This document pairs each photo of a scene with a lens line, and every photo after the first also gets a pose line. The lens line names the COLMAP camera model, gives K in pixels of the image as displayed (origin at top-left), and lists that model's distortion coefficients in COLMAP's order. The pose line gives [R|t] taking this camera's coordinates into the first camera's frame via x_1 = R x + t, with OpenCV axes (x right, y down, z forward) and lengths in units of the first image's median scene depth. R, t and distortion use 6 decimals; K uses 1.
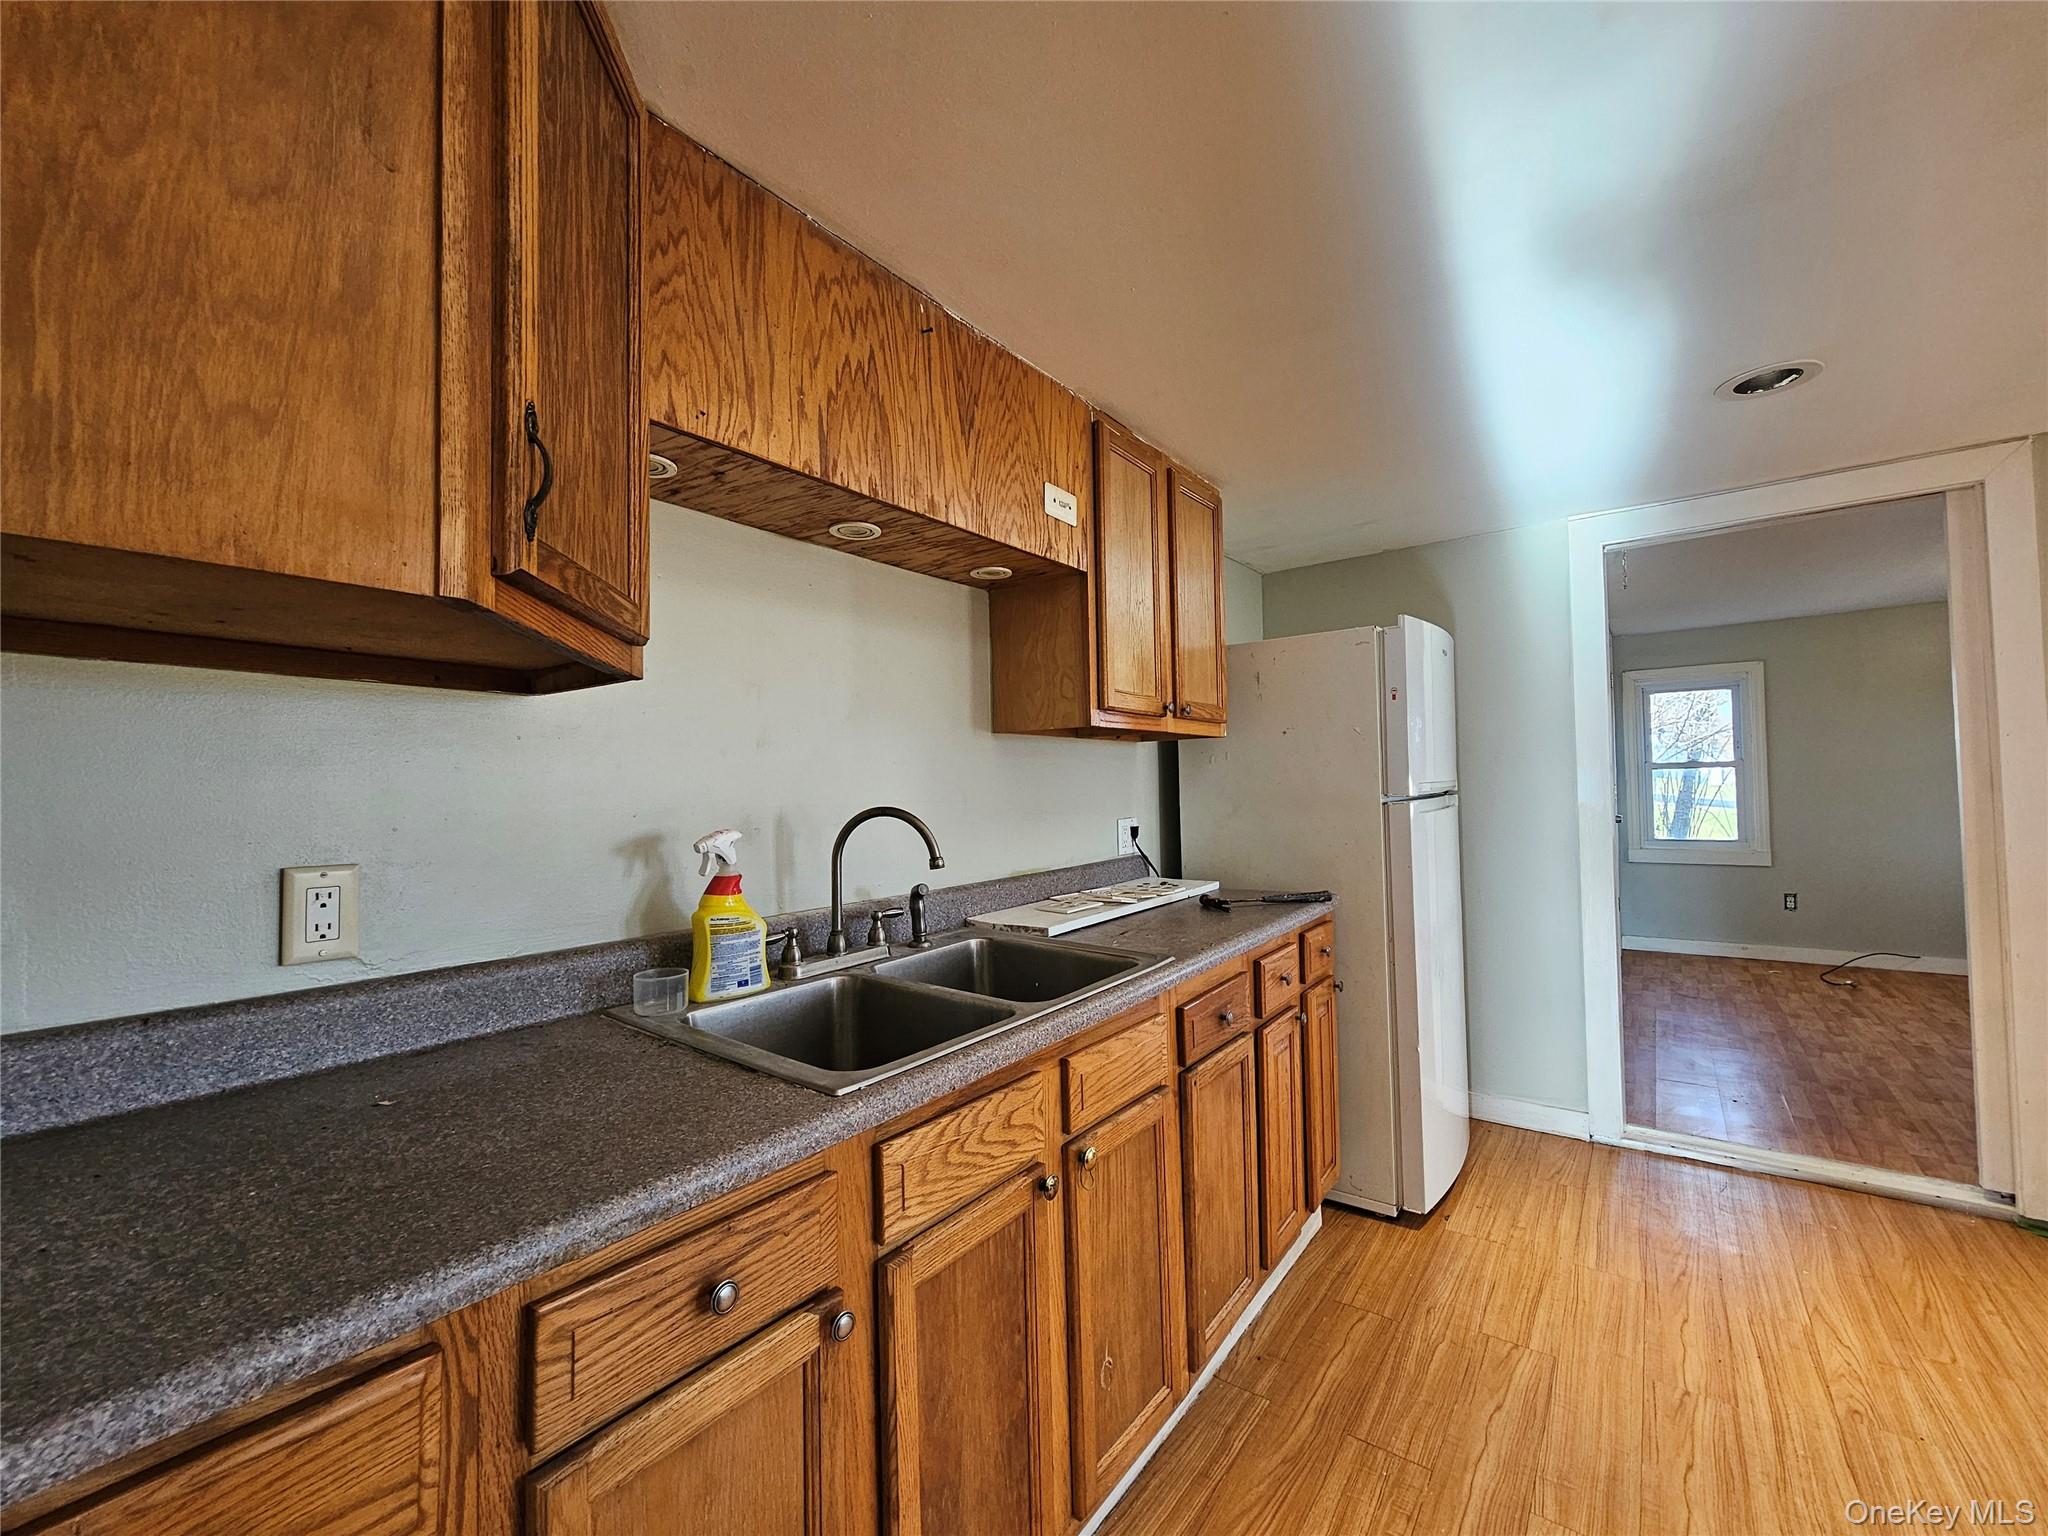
lens RADIAL K [[834.9, 0, 1041.9], [0, 834.9, 762.9], [0, 0, 1]] dist [-0.001225, 0.000124]
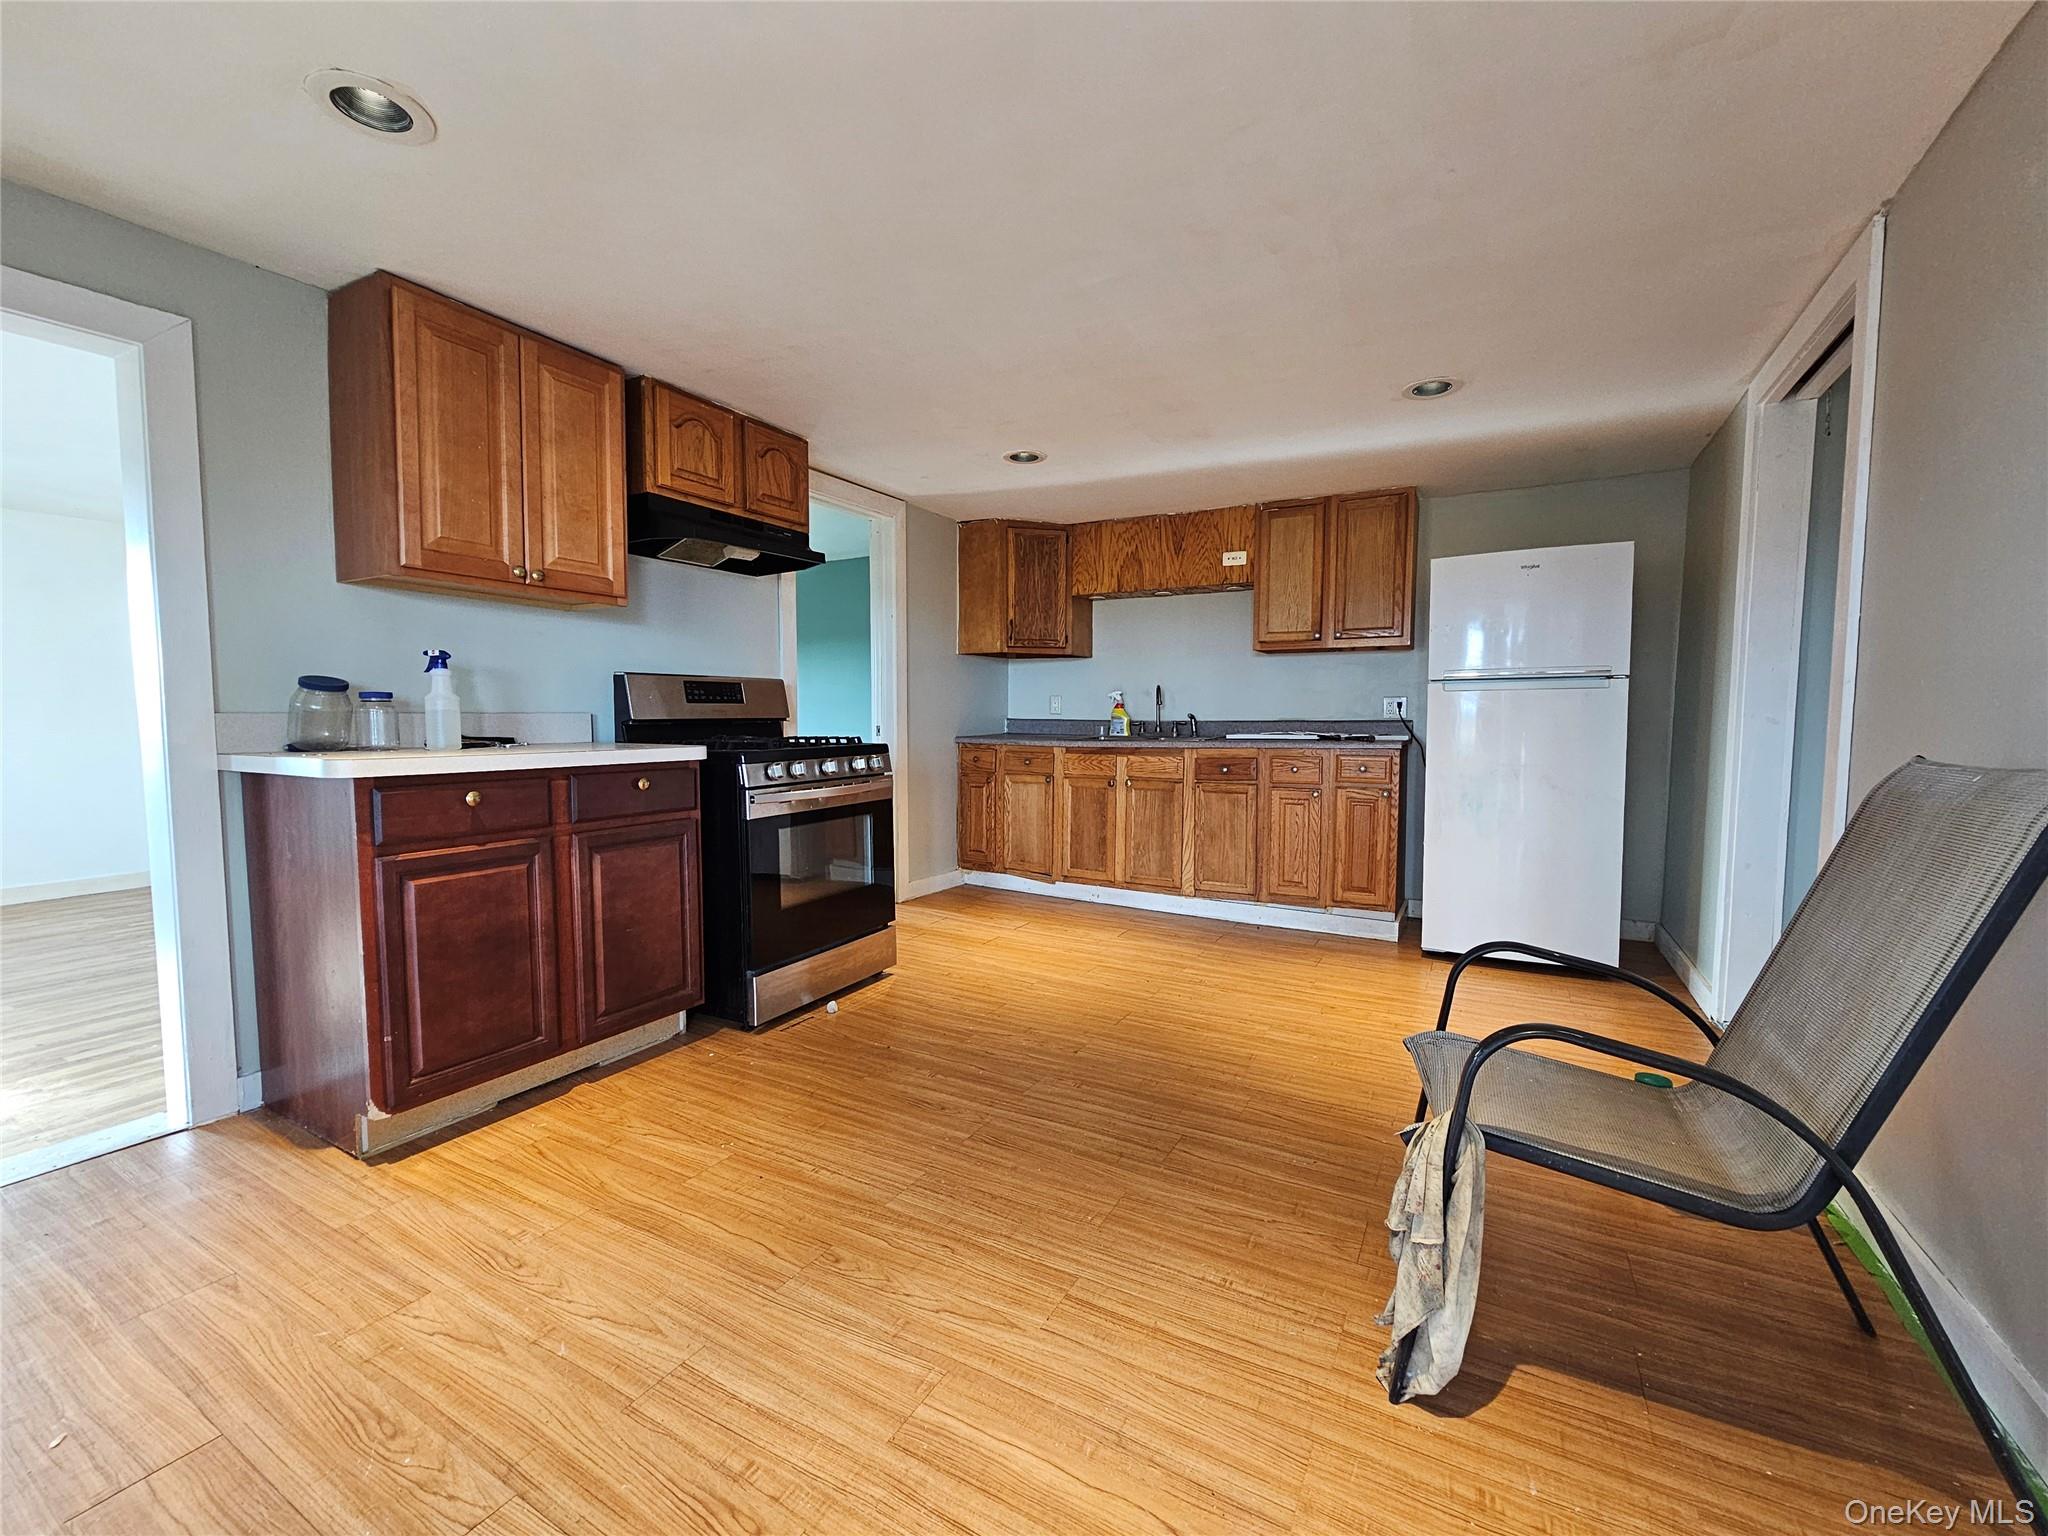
lens RADIAL K [[834.9, 0, 1031.2], [0, 834.9, 762.1], [0, 0, 1]] dist [-0.001225, 0.000124]
pose [[0.119770, 0.081270, -0.989470, 2.470978], [0.017022, 0.996329, 0.083894, 0.066177], [0.992656, -0.026890, 0.117947, 0.123664]]
